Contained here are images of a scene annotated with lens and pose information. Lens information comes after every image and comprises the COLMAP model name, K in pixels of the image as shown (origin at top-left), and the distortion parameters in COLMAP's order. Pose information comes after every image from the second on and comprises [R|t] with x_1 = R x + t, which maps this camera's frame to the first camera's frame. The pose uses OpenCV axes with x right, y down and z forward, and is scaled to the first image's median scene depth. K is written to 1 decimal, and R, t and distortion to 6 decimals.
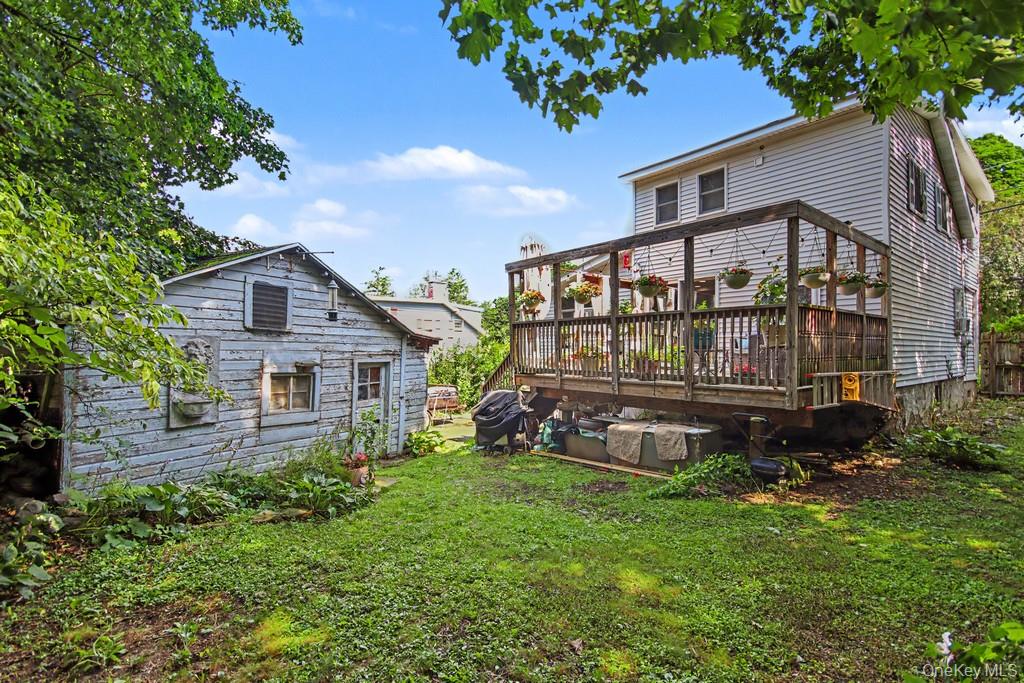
lens RADIAL K [[483.7, 0, 516.5], [0, 483.7, 351.8], [0, 0, 1]] dist [-0.001471, -0.000417]
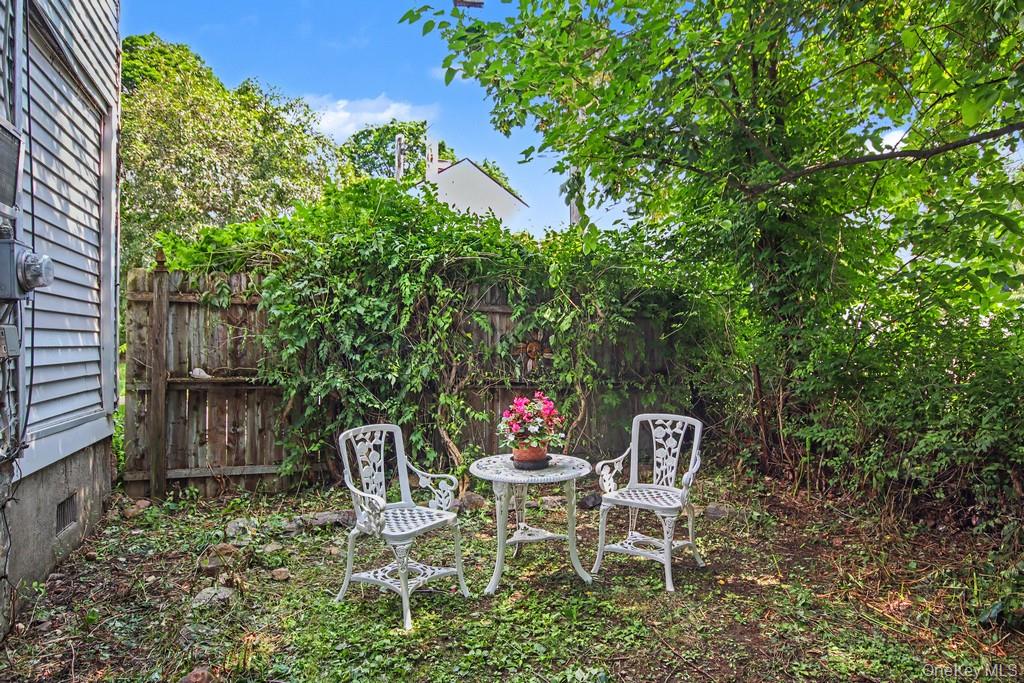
lens RADIAL K [[664.1, 0, 514.0], [0, 664.1, 343.2], [0, 0, 1]] dist [-0.009468, 0.000527]
pose [[0.333944, 0.005805, 0.942575, 0.709382], [-0.009913, 0.999947, -0.002647, 0.003807], [-0.942541, -0.008460, 0.333984, 0.691646]]
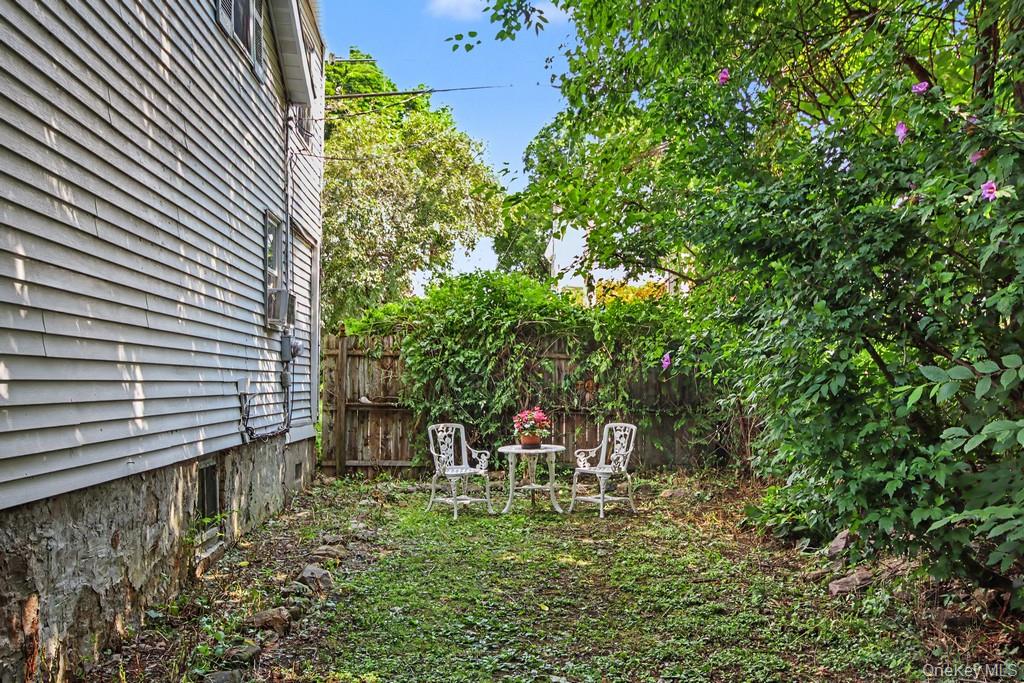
lens RADIAL K [[944.5, 0, 512.0], [0, 944.5, 347.3], [0, 0, 1]] dist [-0.003262, 0.000000]
pose [[0.592421, 0.037187, 0.804770, 0.360143], [-0.010271, 0.999202, -0.038610, 0.006067], [-0.805563, 0.014608, 0.592330, 0.336652]]
